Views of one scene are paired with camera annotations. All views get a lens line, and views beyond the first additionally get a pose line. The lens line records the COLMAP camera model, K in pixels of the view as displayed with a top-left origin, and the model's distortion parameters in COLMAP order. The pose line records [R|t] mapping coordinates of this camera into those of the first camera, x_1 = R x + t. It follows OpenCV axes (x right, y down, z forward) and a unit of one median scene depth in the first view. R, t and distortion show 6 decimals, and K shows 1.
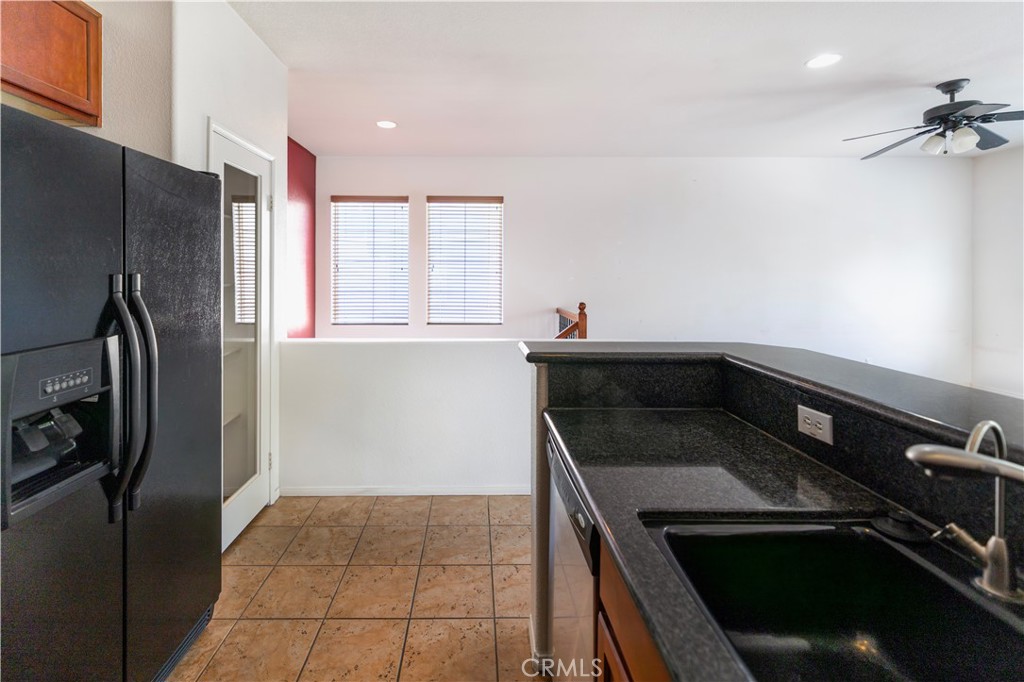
lens RADIAL K [[470.3, 0, 482.3], [0, 470.3, 272.6], [0, 0, 1]] dist [-0.001016, -0.000323]
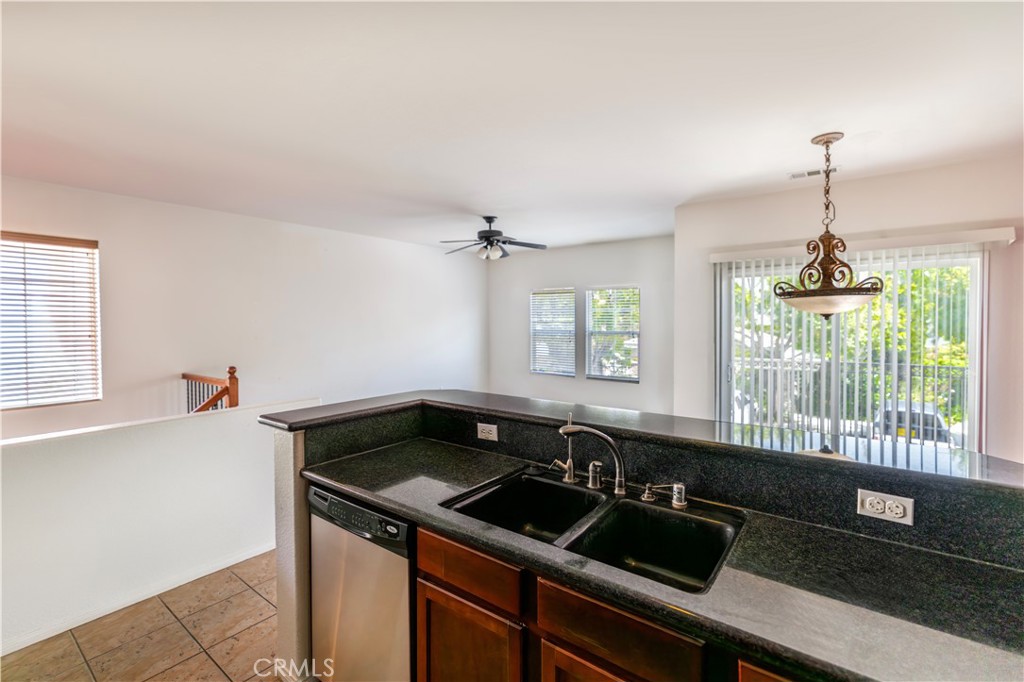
lens RADIAL K [[451.8, 0, 508.6], [0, 451.8, 327.0], [0, 0, 1]] dist [0.015072, -0.000385]
pose [[0.622723, -0.017471, 0.782247, -0.250166], [0.005902, 0.999827, 0.017633, -0.047182], [-0.782420, -0.006364, 0.622718, -0.061200]]
